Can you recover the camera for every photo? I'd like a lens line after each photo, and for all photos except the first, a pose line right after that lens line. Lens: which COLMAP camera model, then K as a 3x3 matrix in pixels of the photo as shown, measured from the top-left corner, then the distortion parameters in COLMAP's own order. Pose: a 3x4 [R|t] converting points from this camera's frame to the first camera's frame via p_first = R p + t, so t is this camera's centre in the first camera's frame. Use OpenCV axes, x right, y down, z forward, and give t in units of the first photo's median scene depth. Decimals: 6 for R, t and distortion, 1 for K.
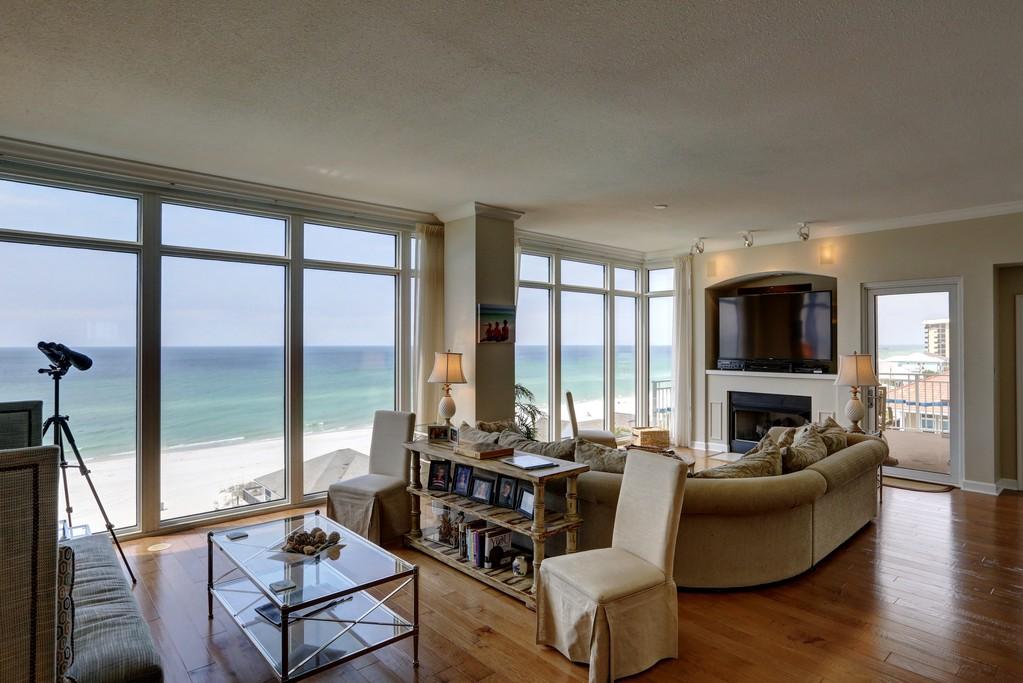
lens RADIAL K [[560.4, 0, 515.7], [0, 560.4, 338.9], [0, 0, 1]] dist [-0.031101, 0.013163]
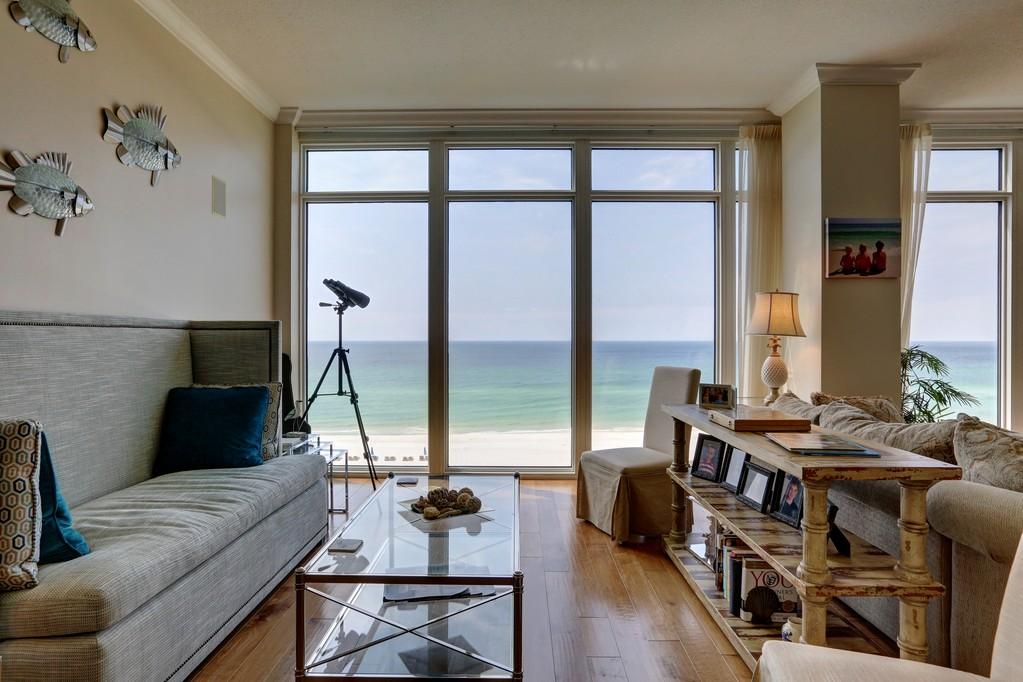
lens RADIAL K [[560.4, 0, 504.0], [0, 560.4, 336.5], [0, 0, 1]] dist [-0.031101, 0.013163]
pose [[0.733668, 0.000594, -0.679508, 0.128717], [0.004014, 0.999978, 0.005208, 0.092946], [0.679496, -0.006548, 0.733650, 0.338097]]
